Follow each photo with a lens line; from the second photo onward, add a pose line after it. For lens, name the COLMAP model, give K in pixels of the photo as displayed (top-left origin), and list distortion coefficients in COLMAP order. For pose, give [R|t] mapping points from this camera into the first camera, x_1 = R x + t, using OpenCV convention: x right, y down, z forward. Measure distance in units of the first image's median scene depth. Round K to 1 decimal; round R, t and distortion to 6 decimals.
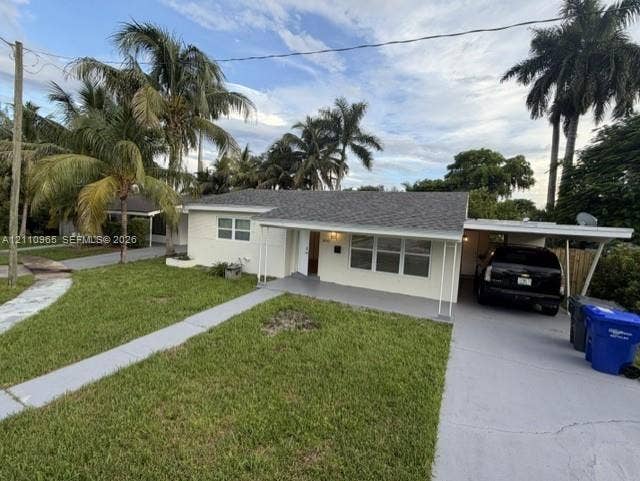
lens RADIAL K [[308.0, 0, 320.3], [0, 308.0, 239.7], [0, 0, 1]] dist [0.002293, 0.003349]
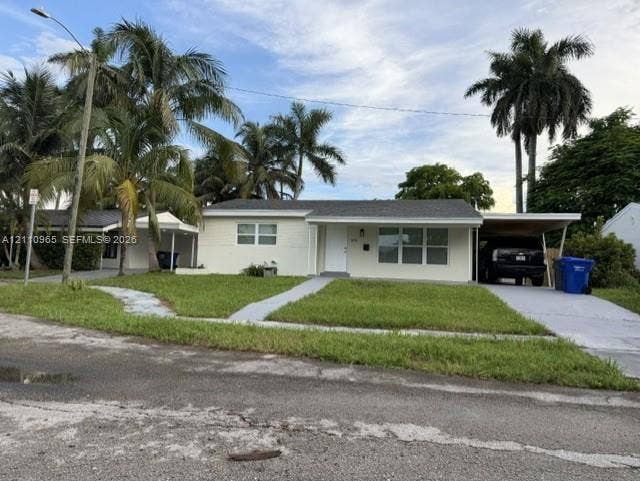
lens RADIAL K [[450.8, 0, 317.4], [0, 450.8, 241.4], [0, 0, 1]] dist [0.066306, -0.074802]
pose [[0.970182, -0.015463, 0.241882, -0.276980], [0.041990, 0.993596, -0.104902, 0.094865], [-0.238711, 0.111931, 0.964618, -0.291656]]
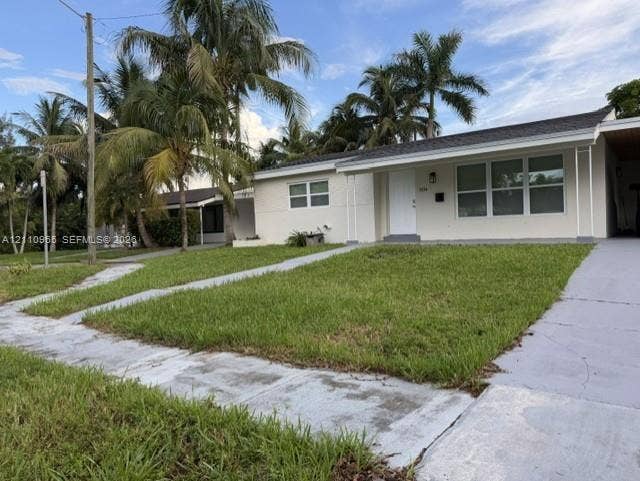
lens RADIAL K [[450.8, 0, 321.5], [0, 450.8, 242.4], [0, 0, 1]] dist [0.066306, -0.074802]
pose [[0.979956, -0.092227, -0.176579, -0.026774], [0.085221, 0.995259, -0.046876, 0.096596], [0.180065, 0.030888, 0.983170, -0.119013]]
